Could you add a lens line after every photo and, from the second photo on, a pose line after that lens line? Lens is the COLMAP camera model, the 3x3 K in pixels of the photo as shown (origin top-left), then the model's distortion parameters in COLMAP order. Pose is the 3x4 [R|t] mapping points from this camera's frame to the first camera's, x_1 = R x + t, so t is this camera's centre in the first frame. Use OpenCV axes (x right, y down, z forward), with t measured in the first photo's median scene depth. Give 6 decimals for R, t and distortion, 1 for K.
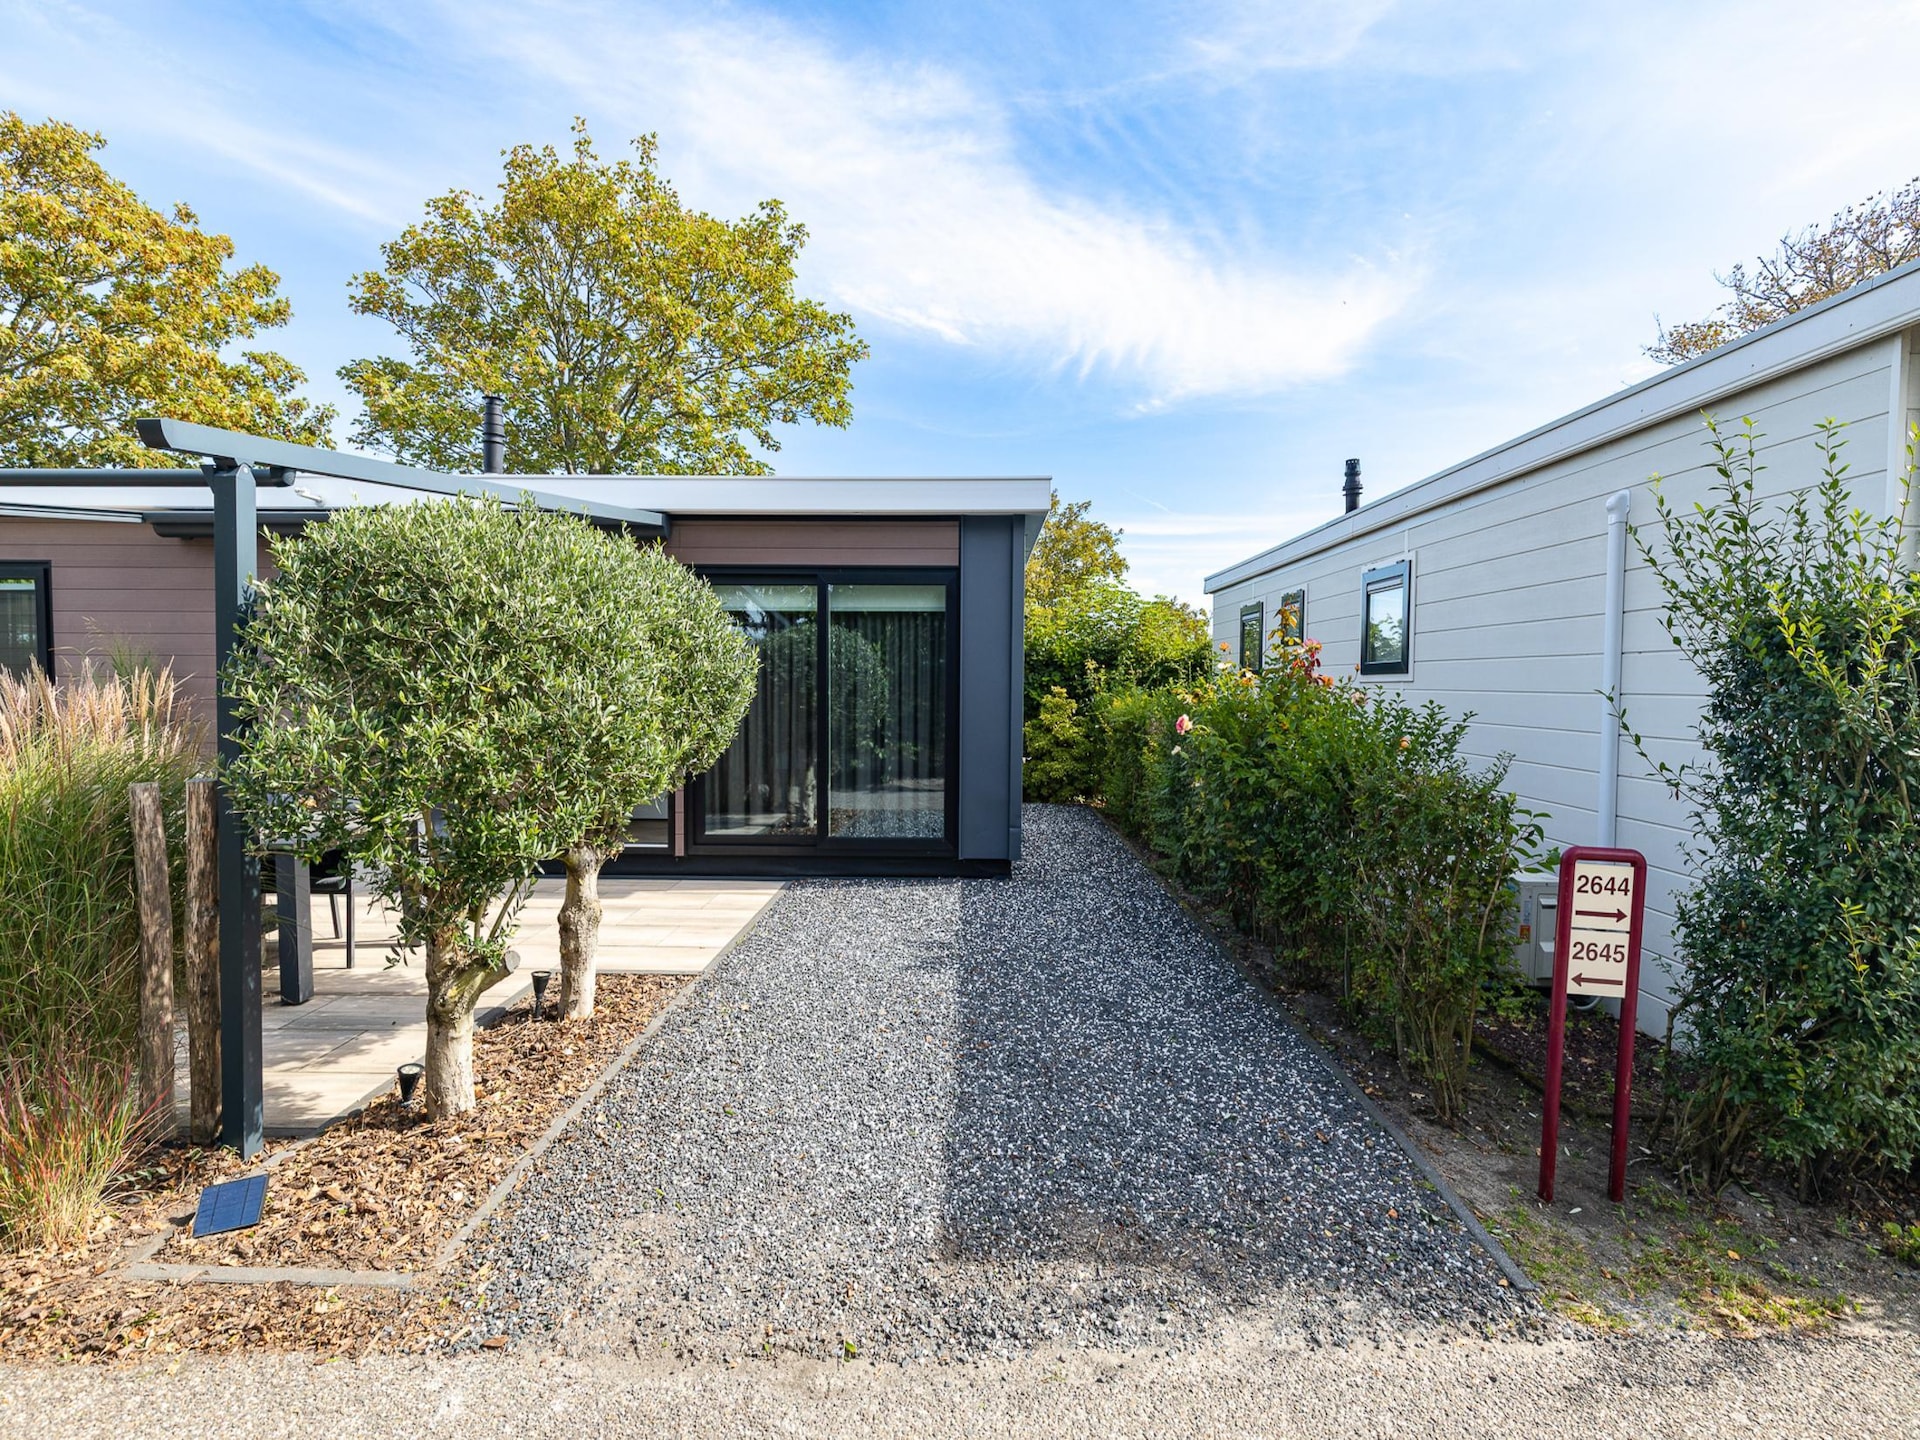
lens RADIAL K [[856.6, 0, 965.2], [0, 856.6, 708.7], [0, 0, 1]] dist [0.012531, -0.000449]
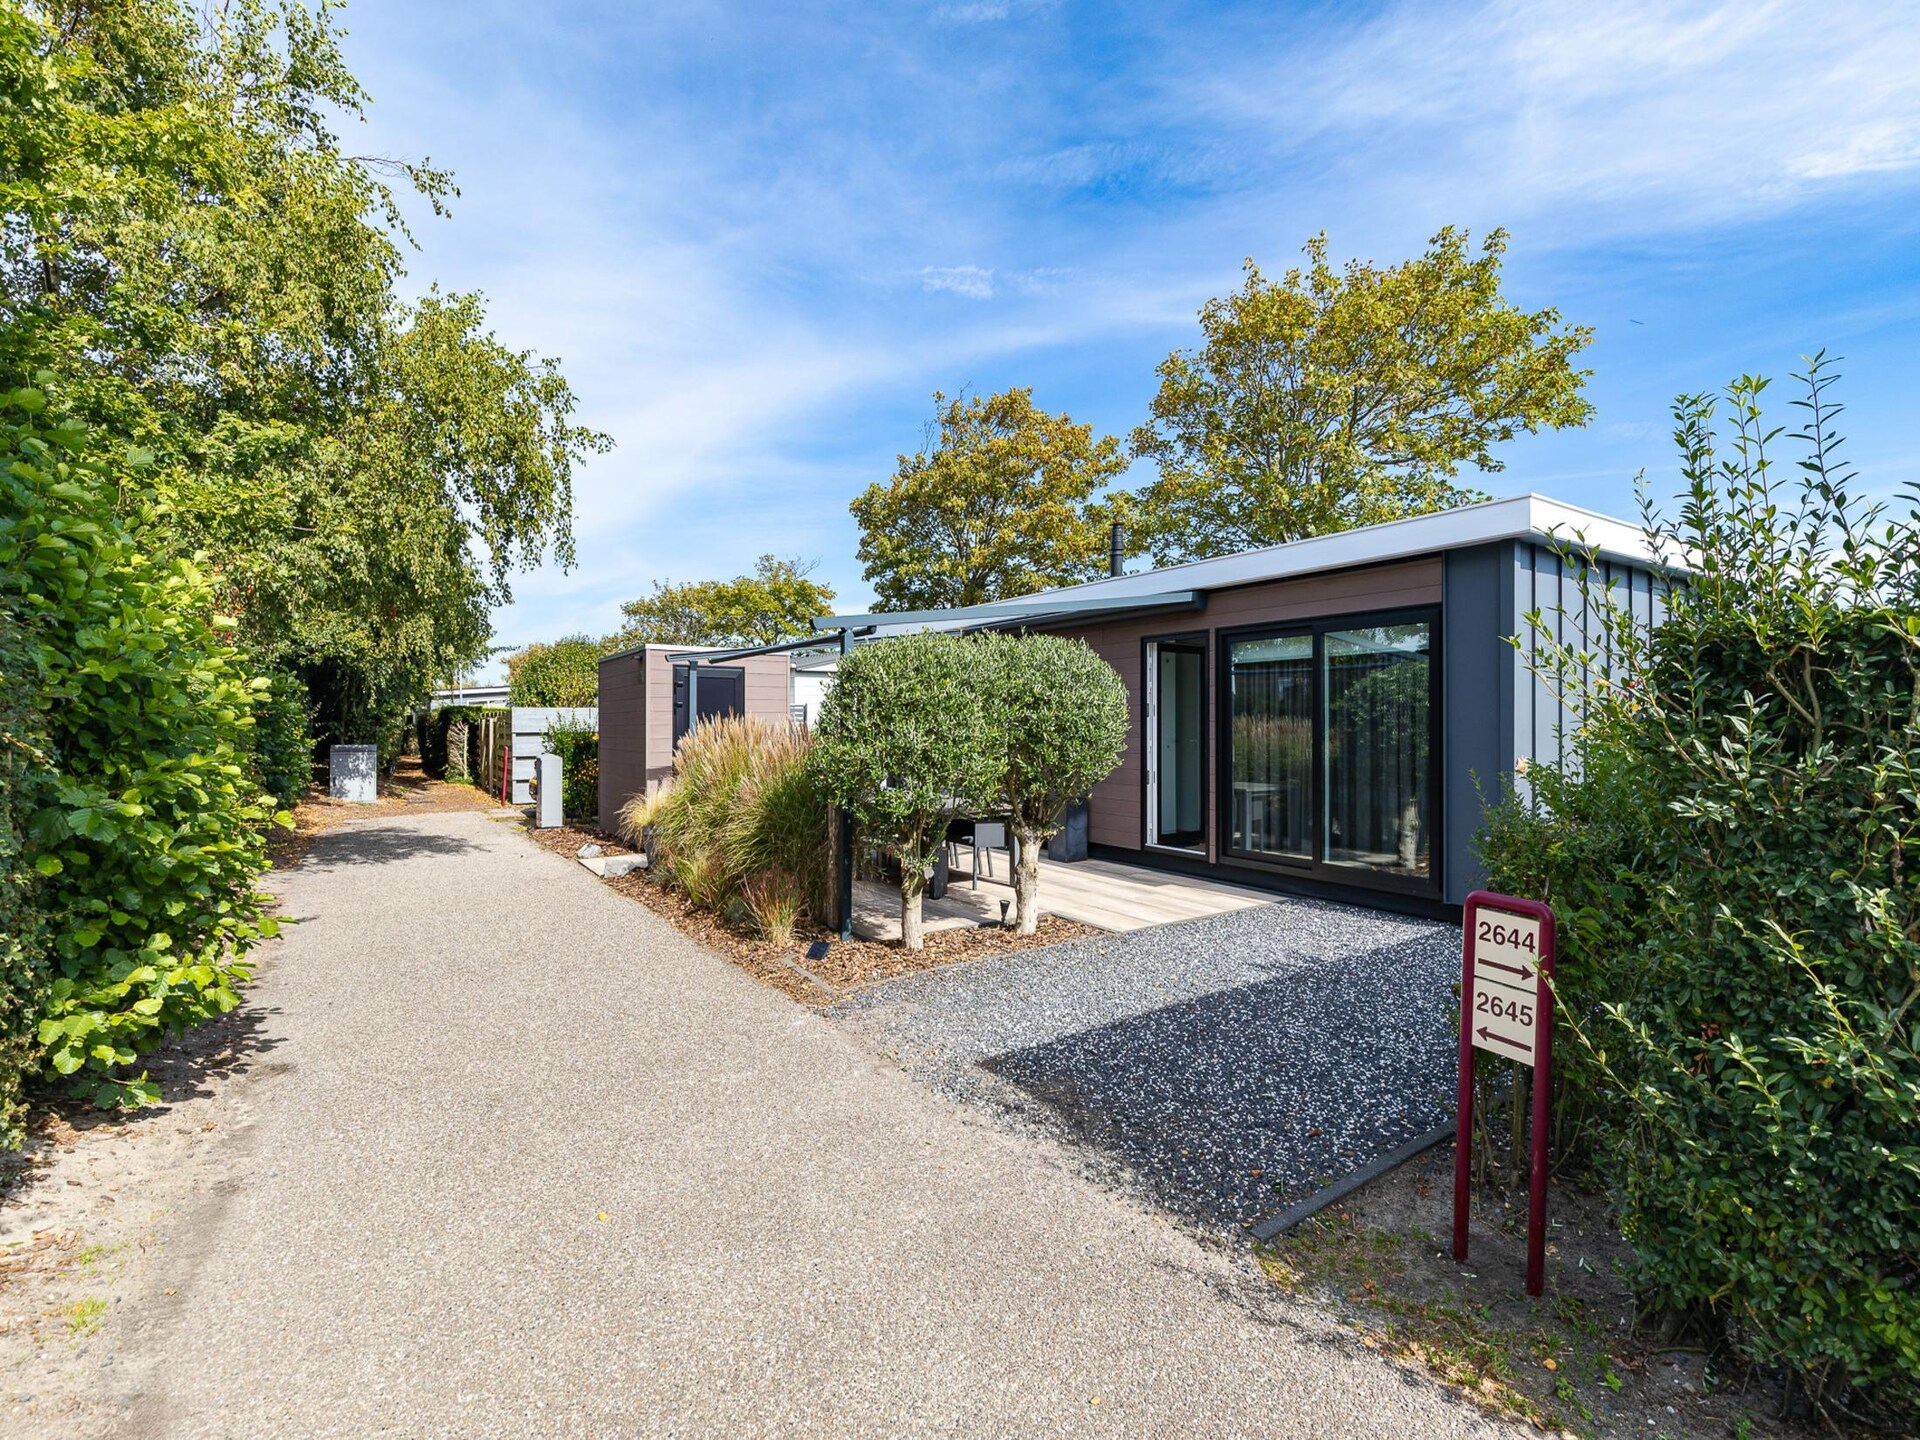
lens RADIAL K [[866.6, 0, 966.5], [0, 866.6, 723.5], [0, 0, 1]] dist [0.001237, -0.000801]
pose [[0.570852, -0.006447, -0.821028, 0.806538], [-0.017462, 0.999648, -0.019991, 0.003381], [0.820867, 0.025749, 0.570538, -0.008287]]
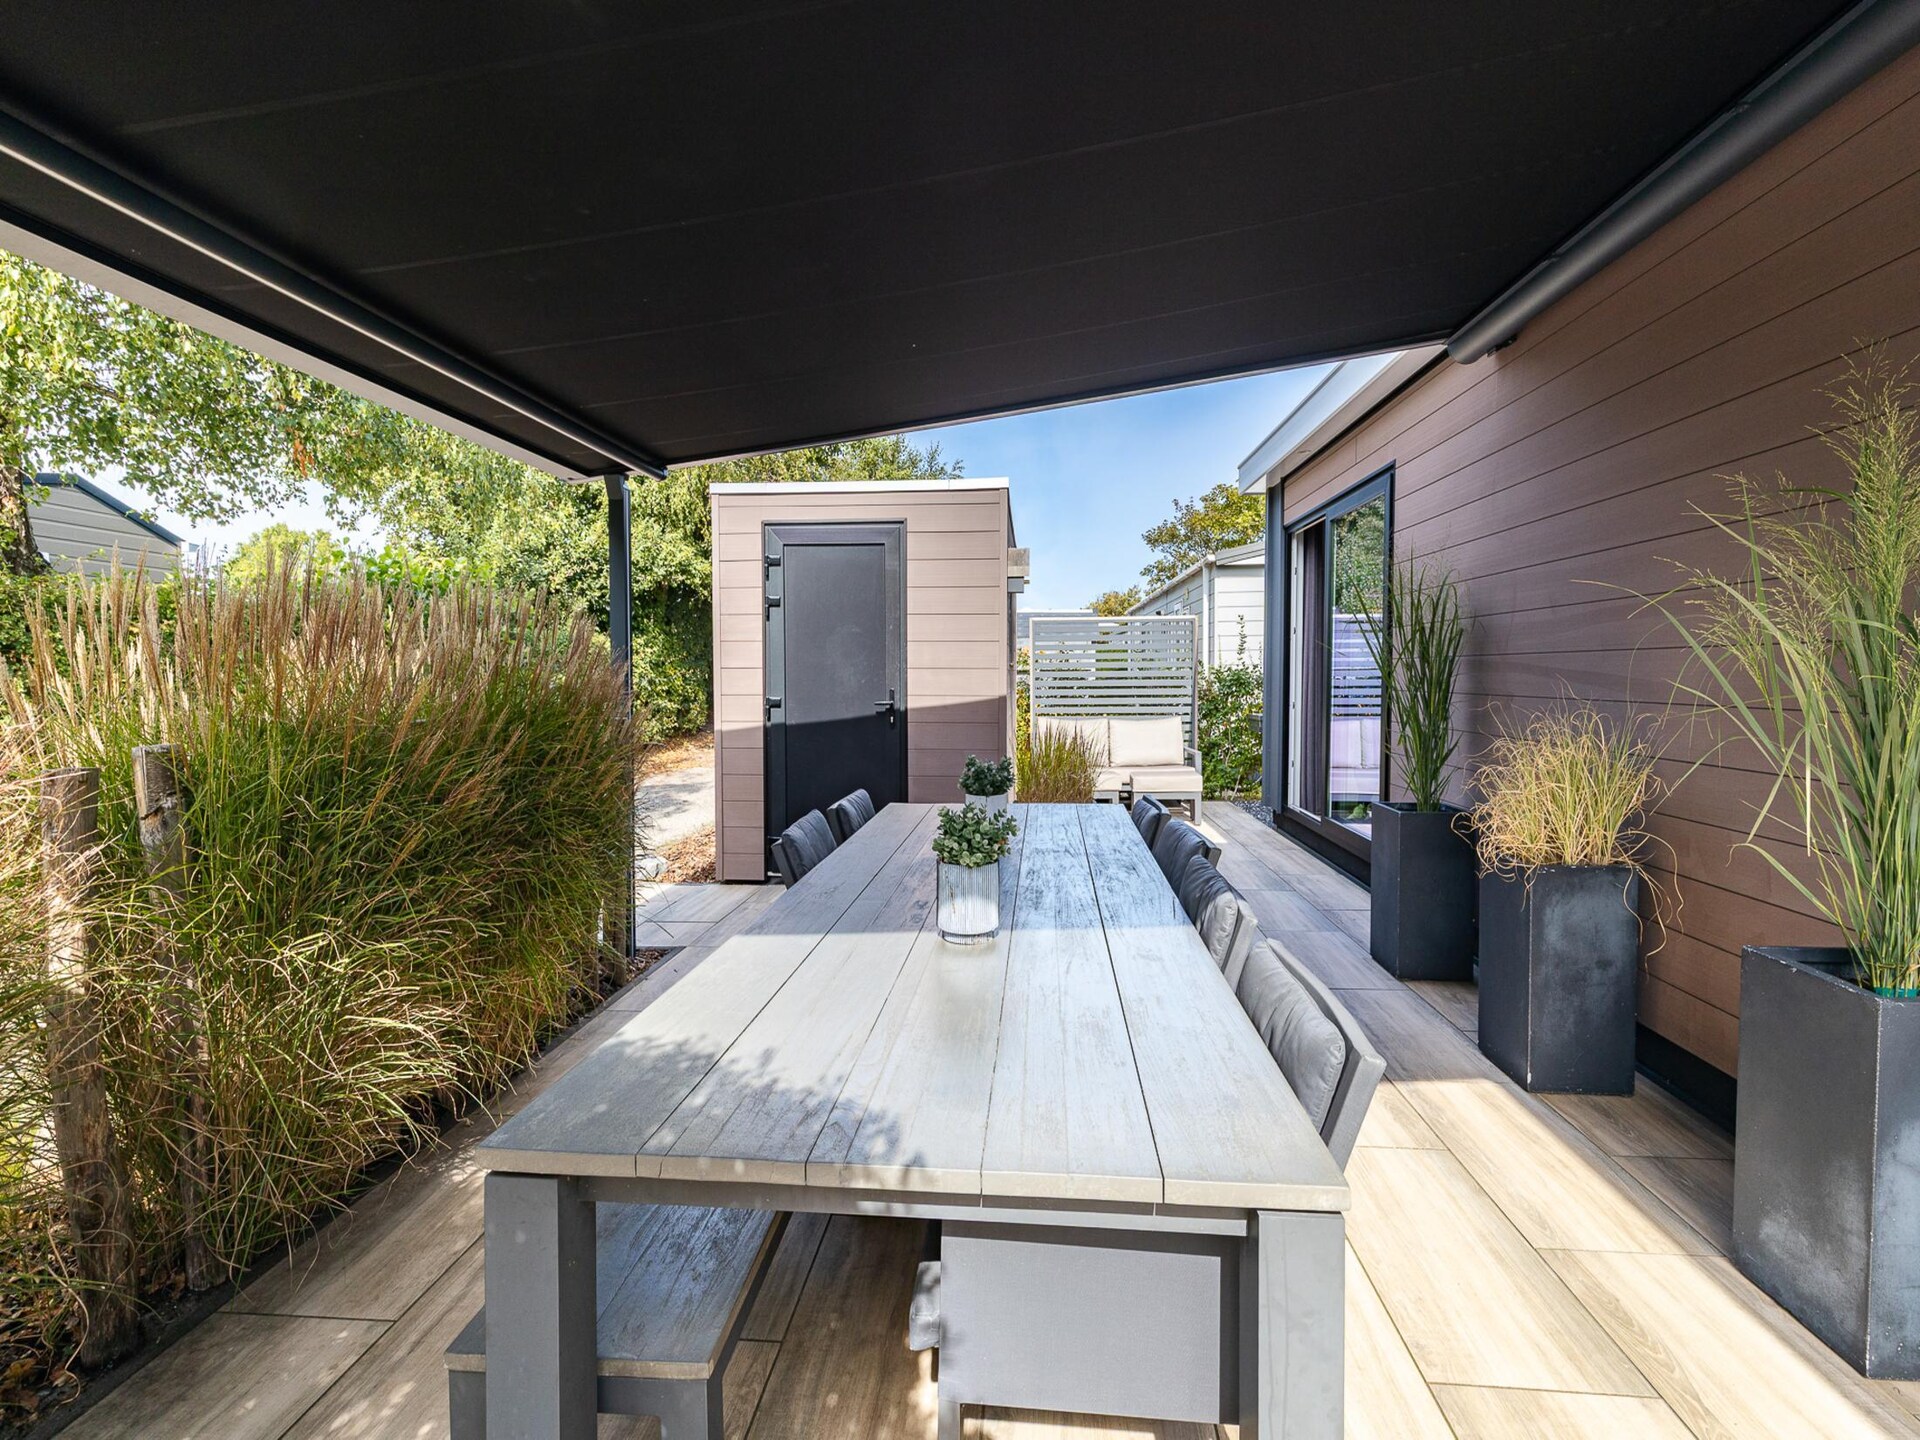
lens RADIAL K [[866.6, 0, 966.5], [0, 866.6, 723.5], [0, 0, 1]] dist [0.001237, -0.000801]
pose [[-0.069406, 0.050795, -0.996294, -0.561043], [-0.026752, 0.998249, 0.052759, 0.019179], [0.997230, 0.030315, -0.067926, 1.195682]]
